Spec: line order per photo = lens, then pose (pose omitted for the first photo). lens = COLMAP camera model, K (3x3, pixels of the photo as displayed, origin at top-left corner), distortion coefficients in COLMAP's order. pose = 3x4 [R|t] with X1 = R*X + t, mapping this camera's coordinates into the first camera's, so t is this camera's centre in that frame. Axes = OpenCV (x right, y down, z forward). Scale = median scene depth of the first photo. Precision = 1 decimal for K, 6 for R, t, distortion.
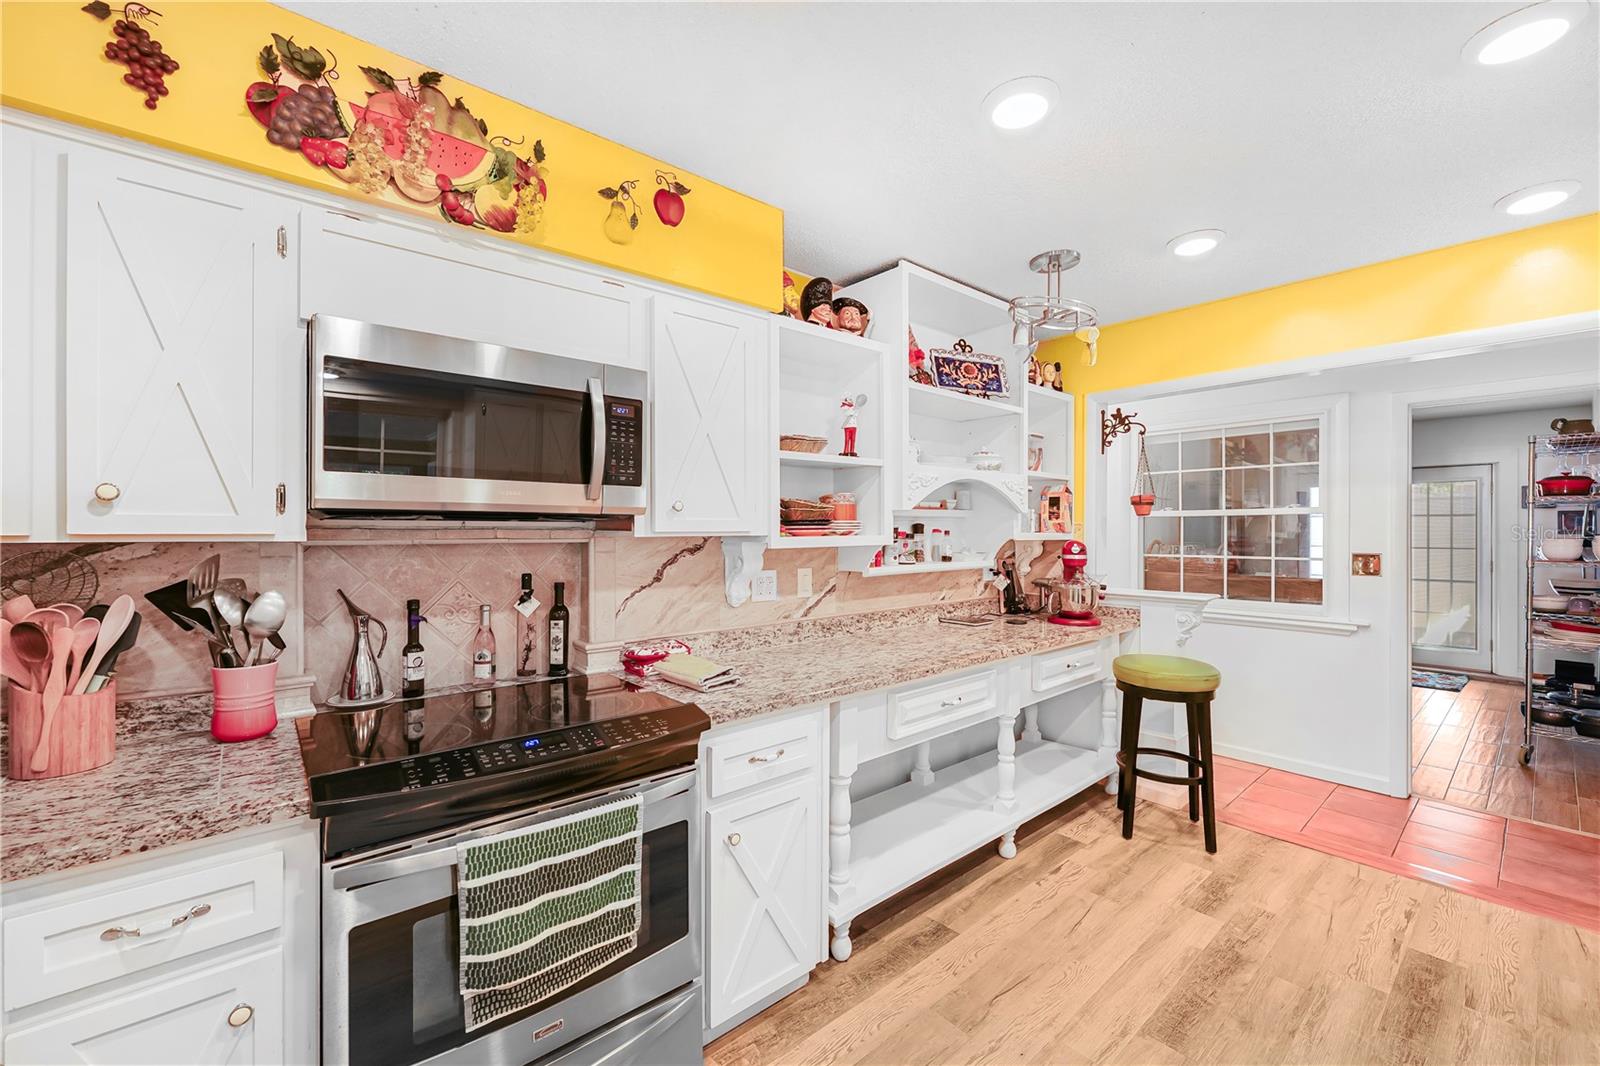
lens RADIAL K [[648.6, 0, 787.0], [0, 648.6, 533.6], [0, 0, 1]] dist [-0.001238, -0.000902]
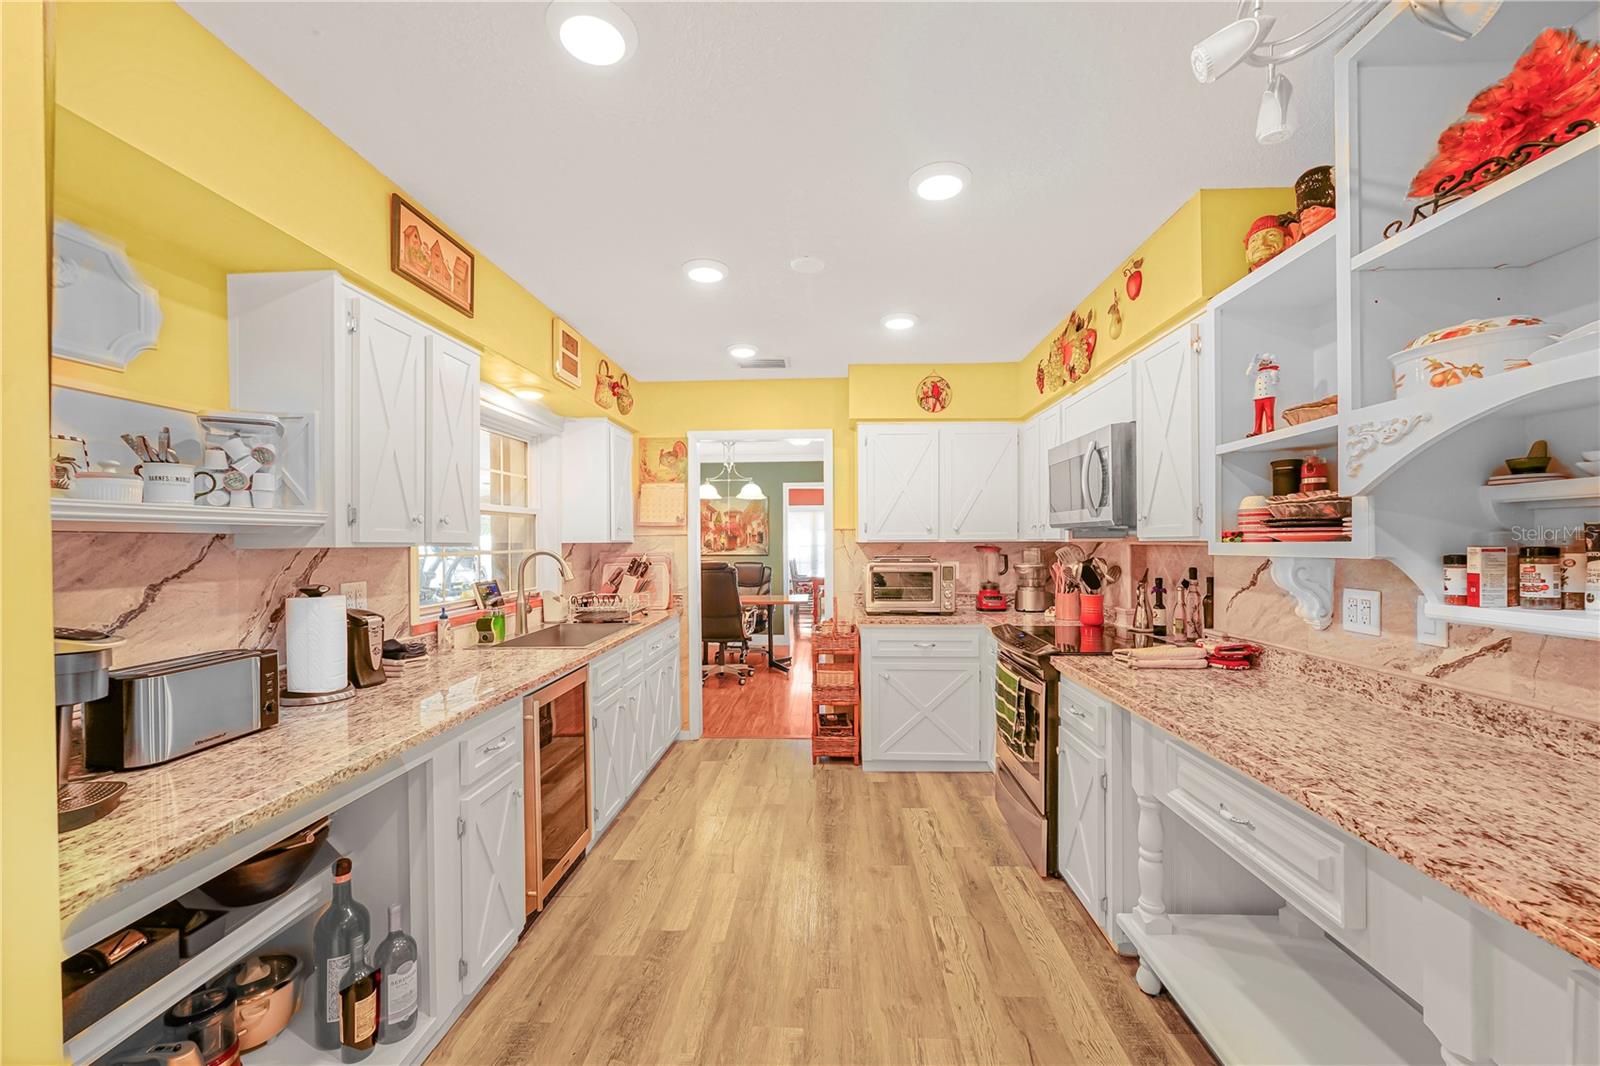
lens RADIAL K [[648.6, 0, 815.0], [0, 648.6, 547.9], [0, 0, 1]] dist [-0.001238, -0.000902]
pose [[-0.660616, 0.014025, -0.750593, 1.005639], [0.003881, 0.999876, 0.015267, -0.002564], [0.750714, 0.007172, -0.660588, 1.147630]]
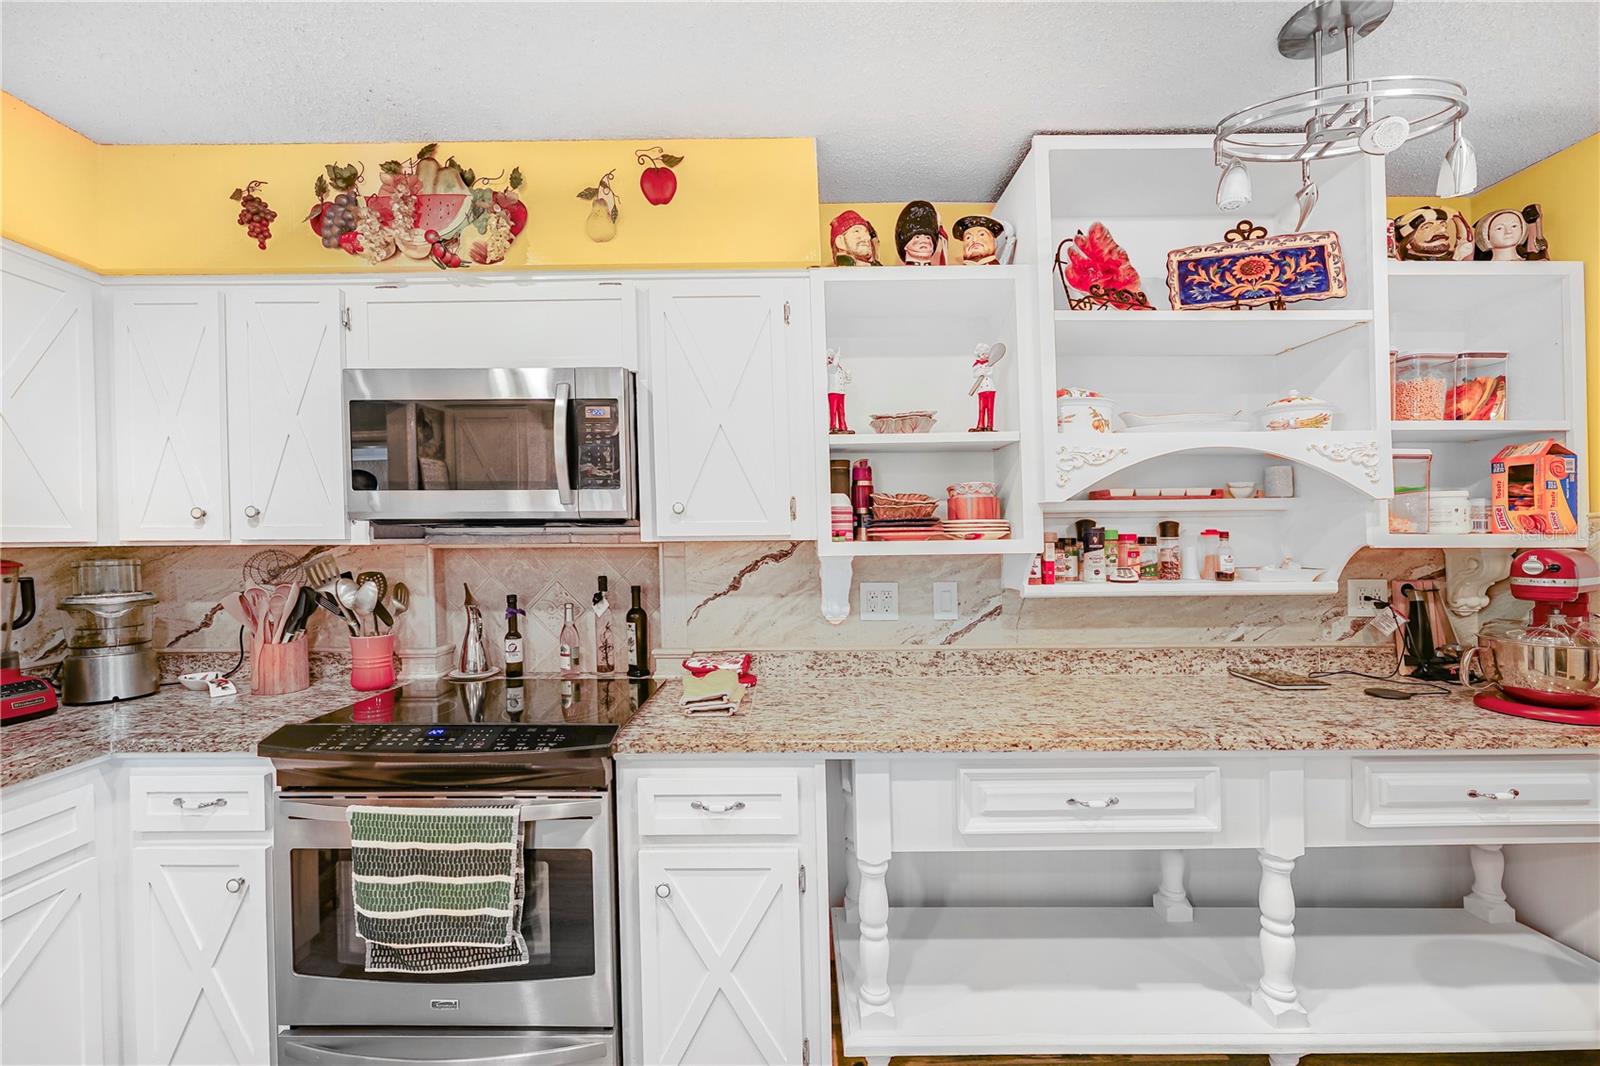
lens RADIAL K [[648.6, 0, 784.6], [0, 648.6, 541.4], [0, 0, 1]] dist [-0.001238, -0.000902]
pose [[0.761865, -0.000613, -0.647736, 0.454220], [0.002838, 0.999993, 0.002392, 0.002729], [0.647730, -0.003661, 0.761861, 0.336592]]
